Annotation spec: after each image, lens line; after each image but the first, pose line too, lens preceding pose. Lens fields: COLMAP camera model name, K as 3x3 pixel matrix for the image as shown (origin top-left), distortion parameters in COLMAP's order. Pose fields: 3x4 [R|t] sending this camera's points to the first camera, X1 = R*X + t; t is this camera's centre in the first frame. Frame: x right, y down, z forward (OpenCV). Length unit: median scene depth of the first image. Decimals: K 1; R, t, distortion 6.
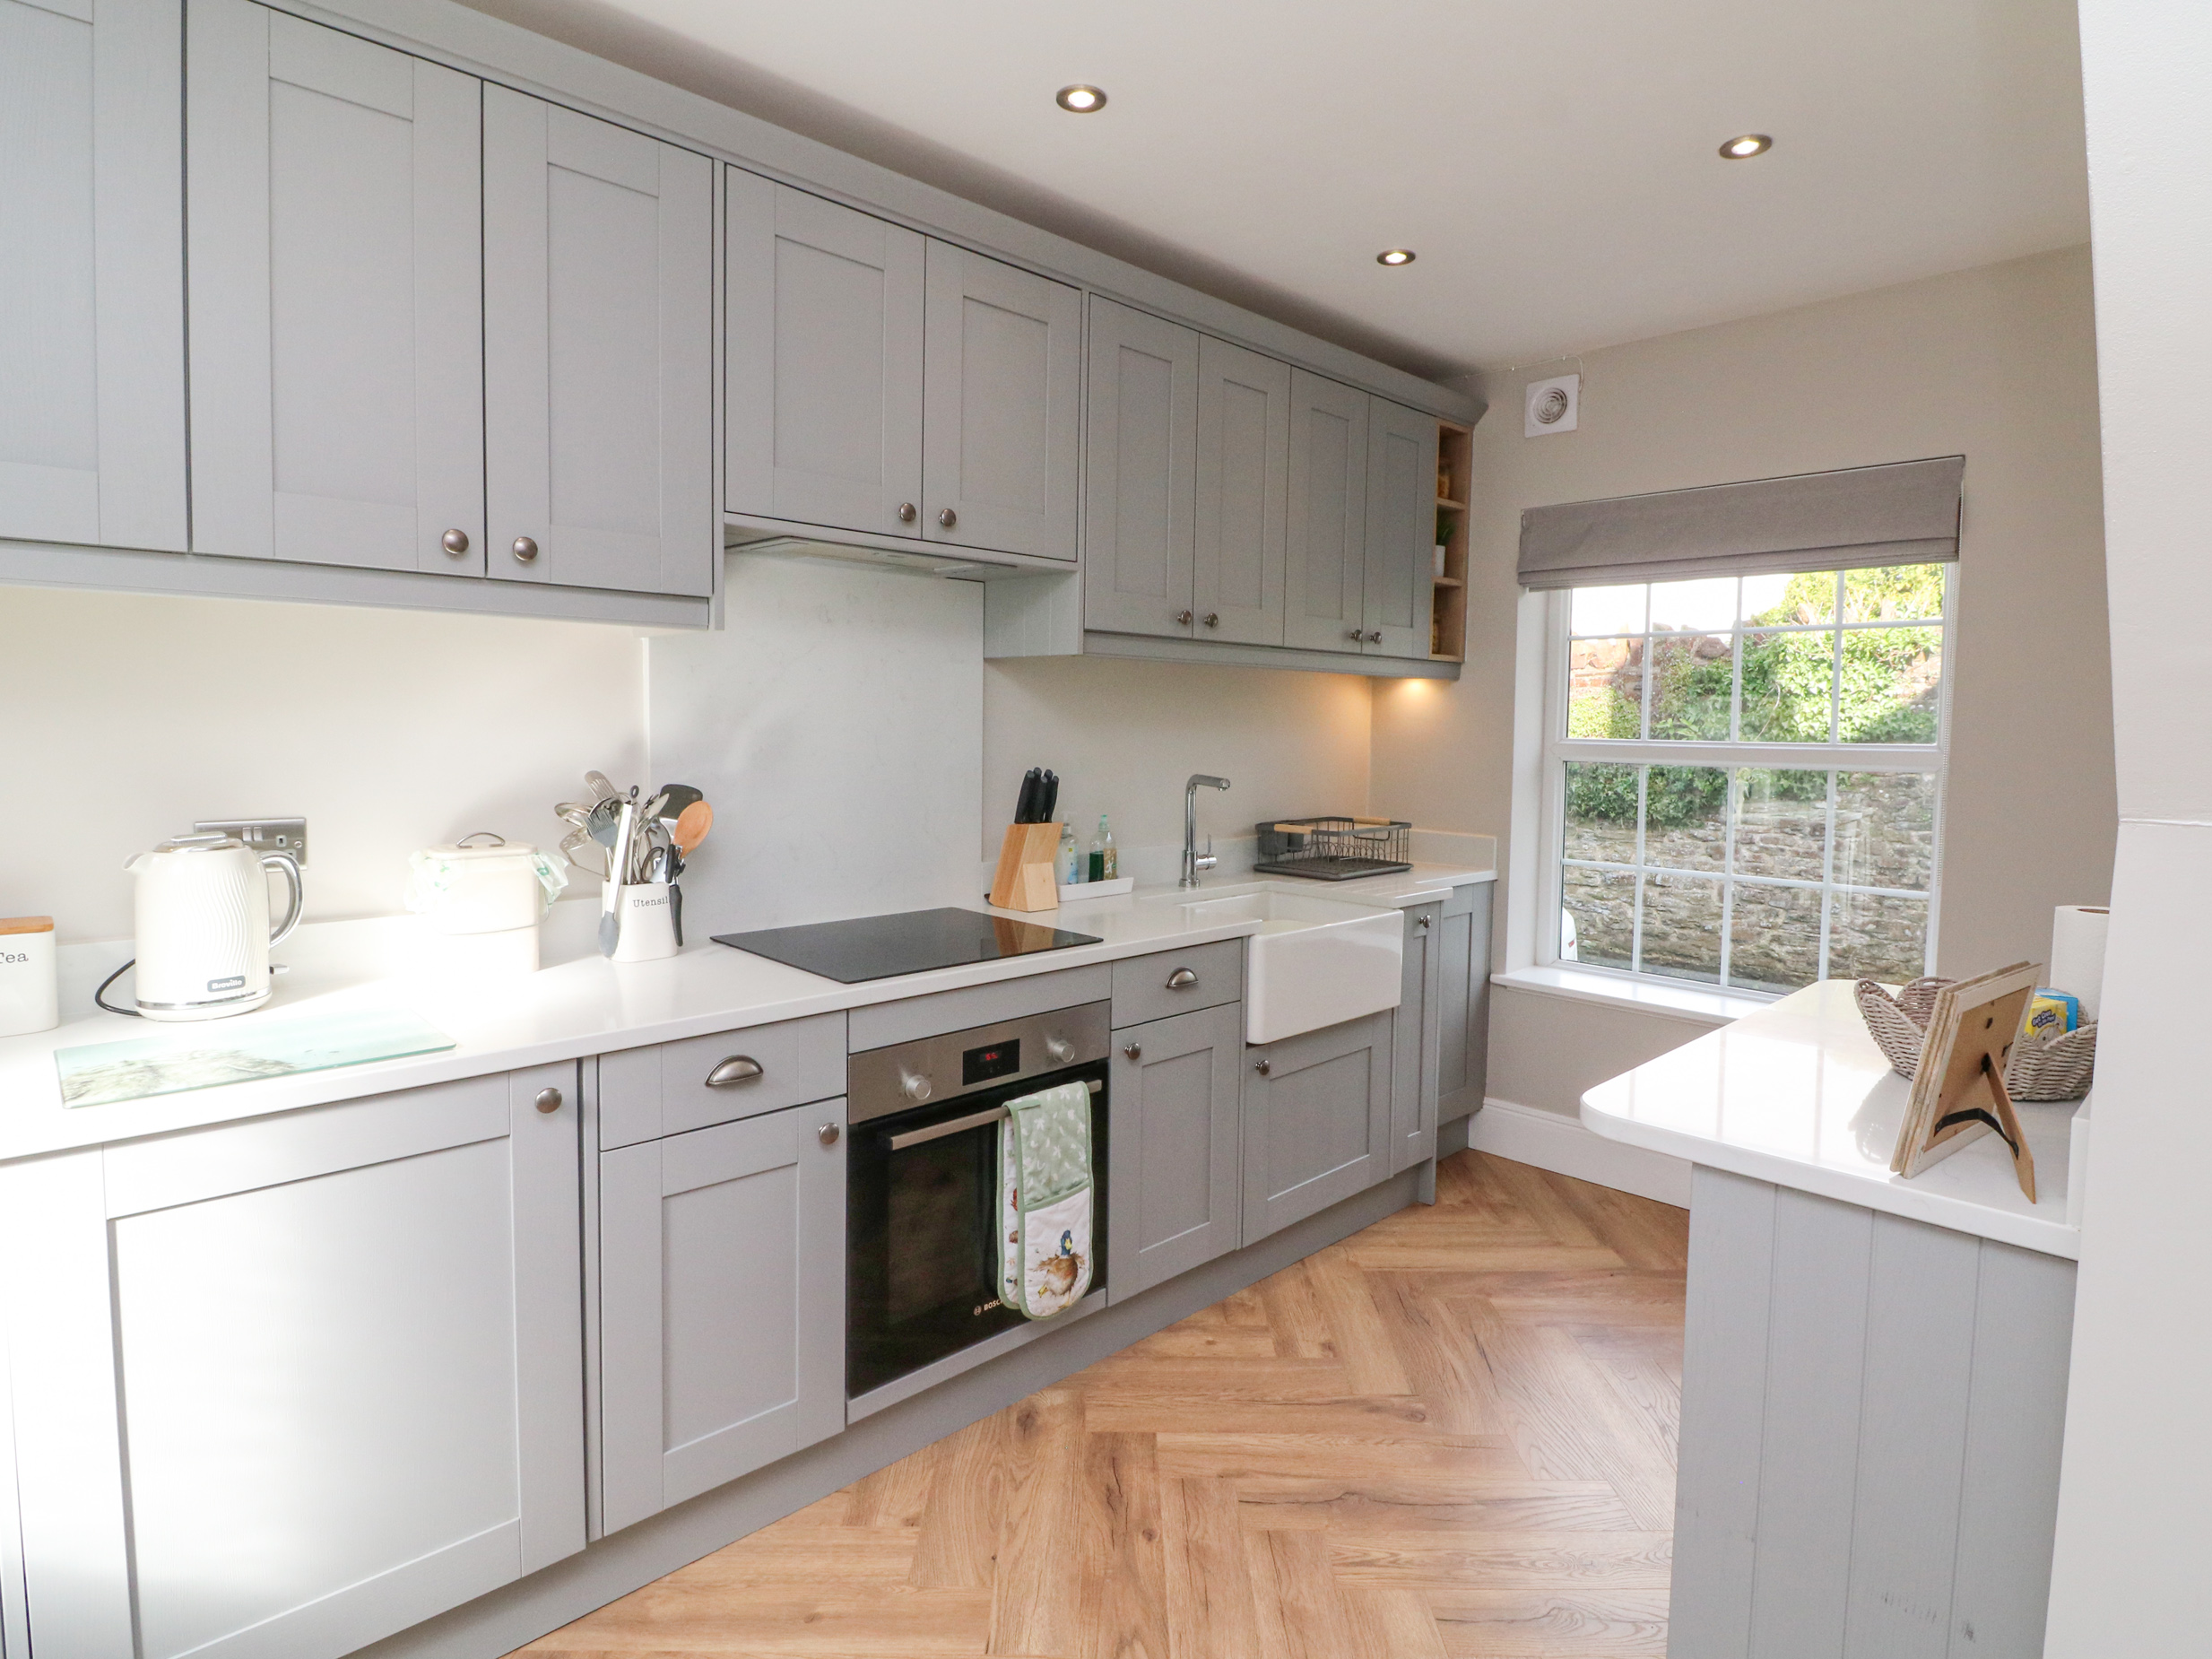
lens RADIAL K [[1139.5, 0, 1103.6], [0, 1139.5, 799.9], [0, 0, 1]] dist [-0.001850, -0.015117]
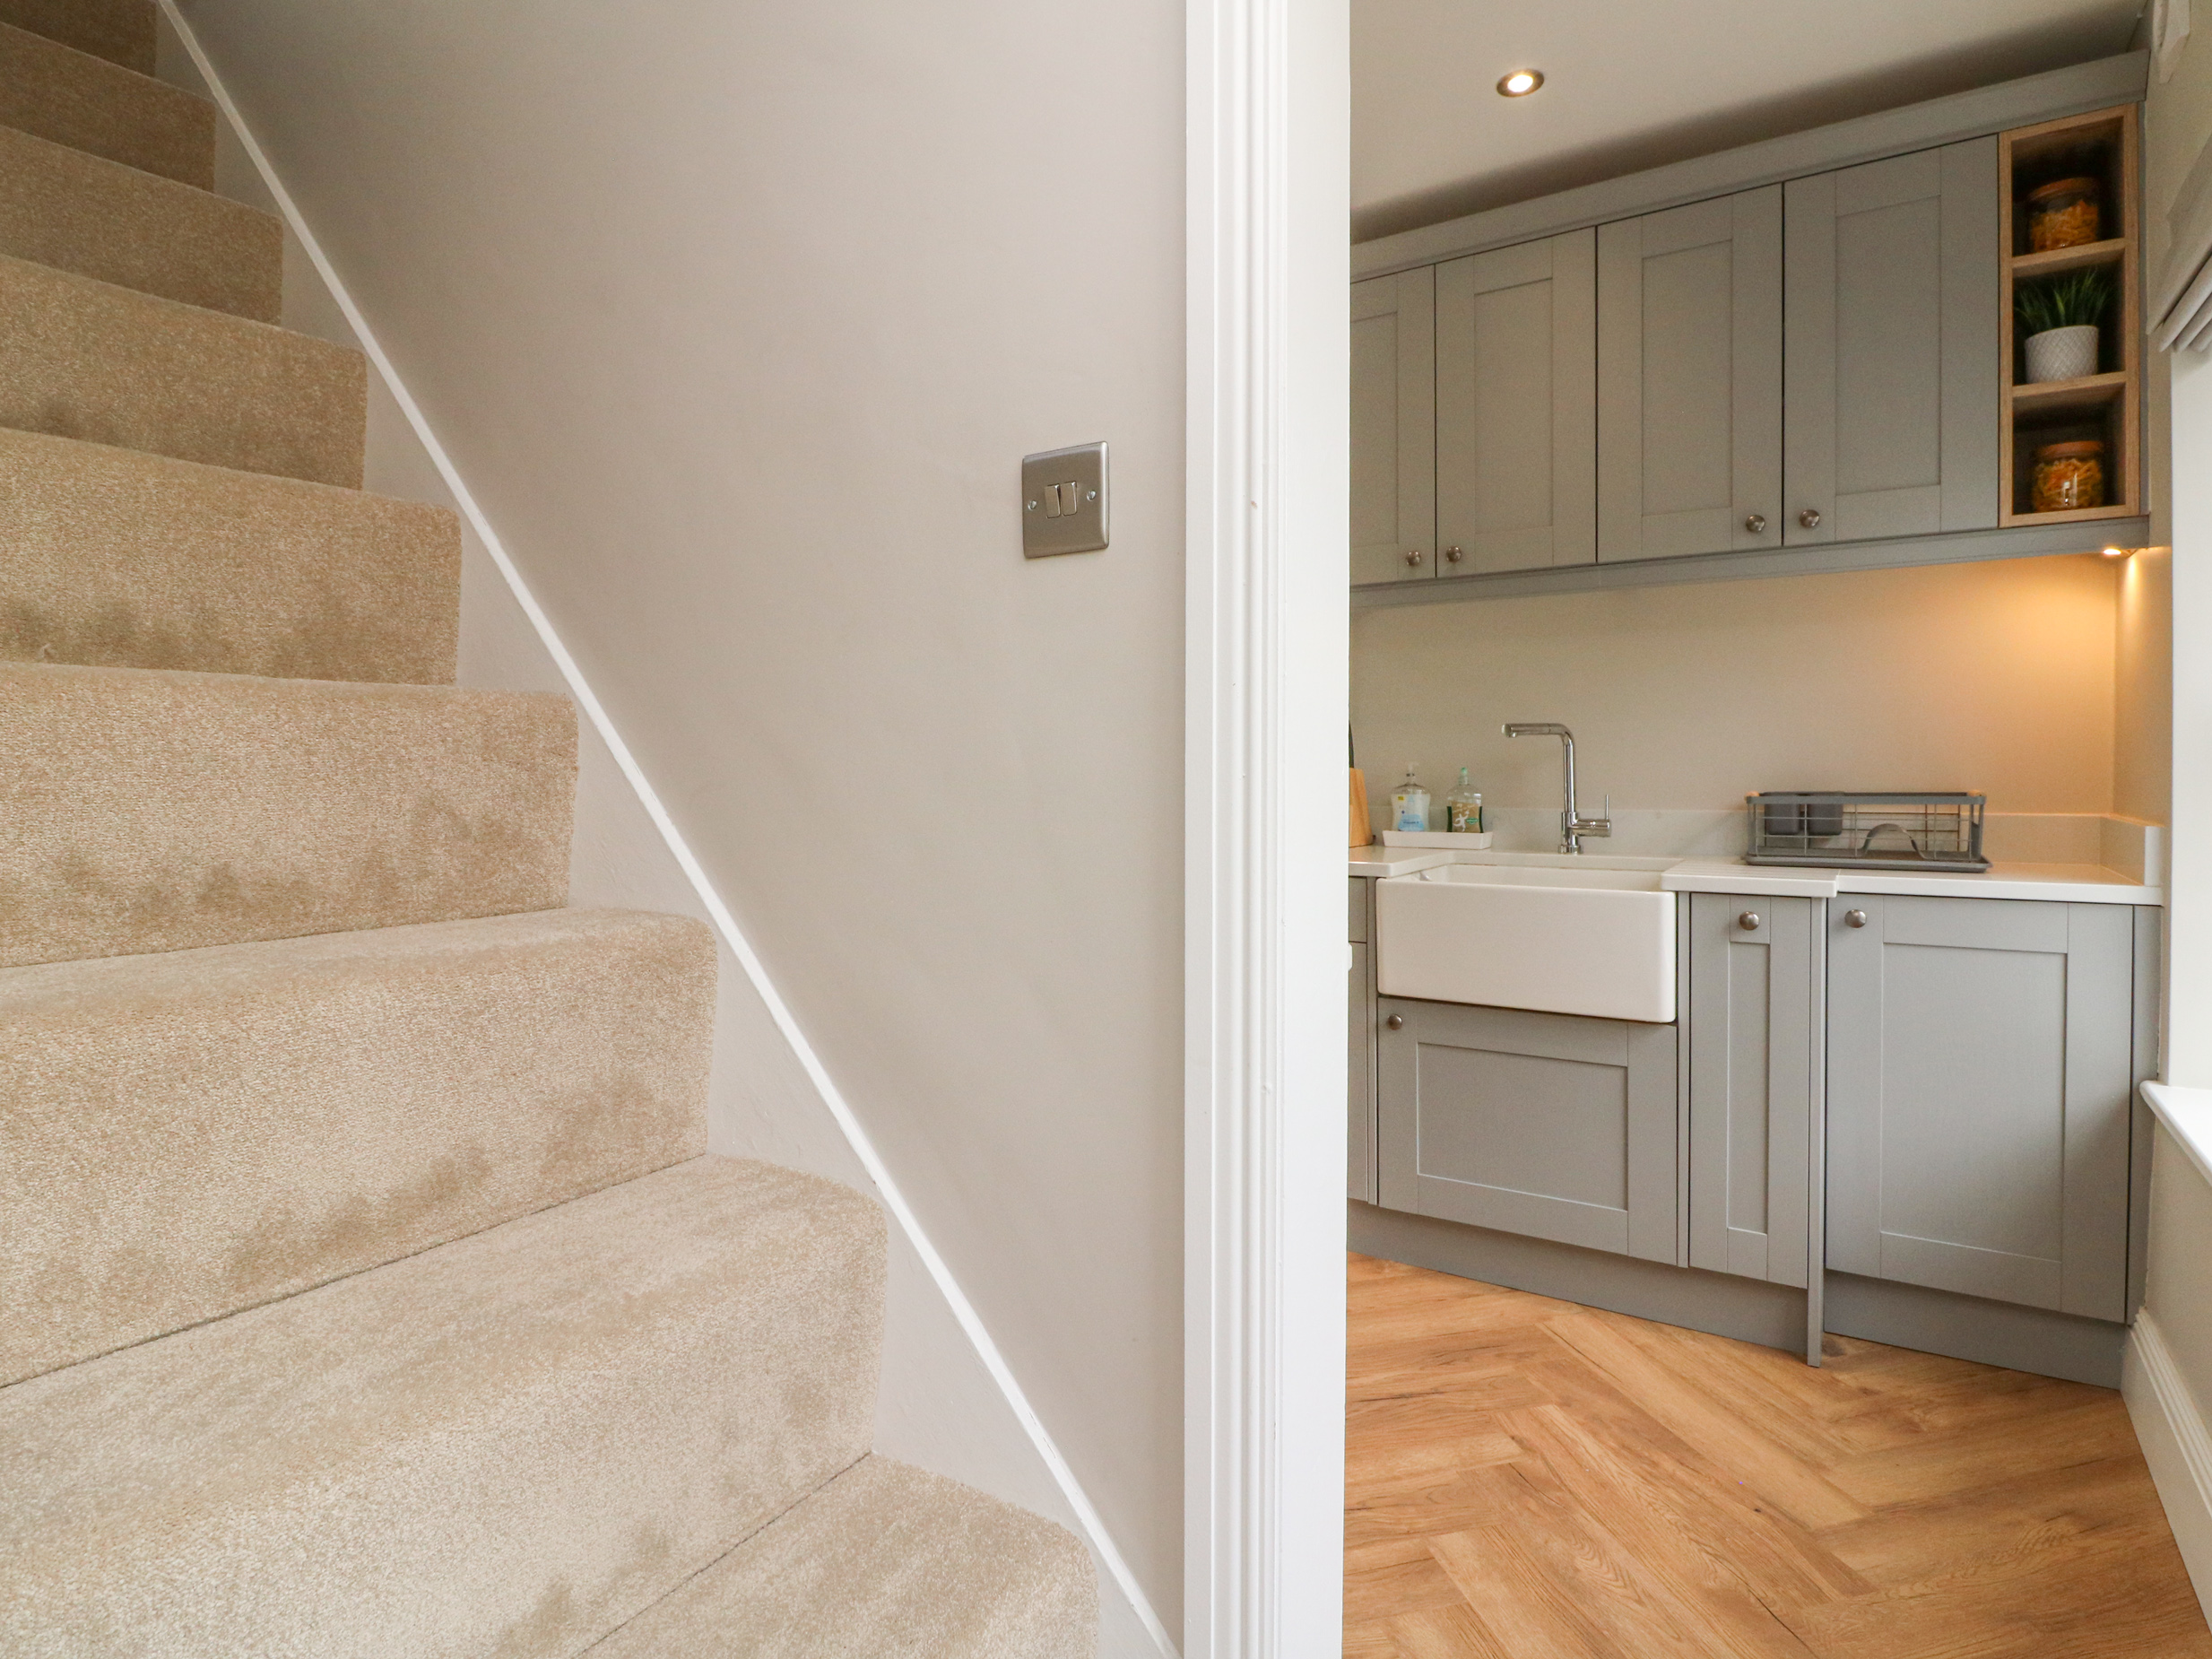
lens RADIAL K [[1232.2, 0, 1100.6], [0, 1232.2, 736.1], [0, 0, 1]] dist [-0.000108, -0.000450]
pose [[0.247175, -0.009585, -0.968923, 0.936465], [-0.033336, 0.999275, -0.018389, 0.020514], [0.968397, 0.036845, 0.246677, 0.438953]]
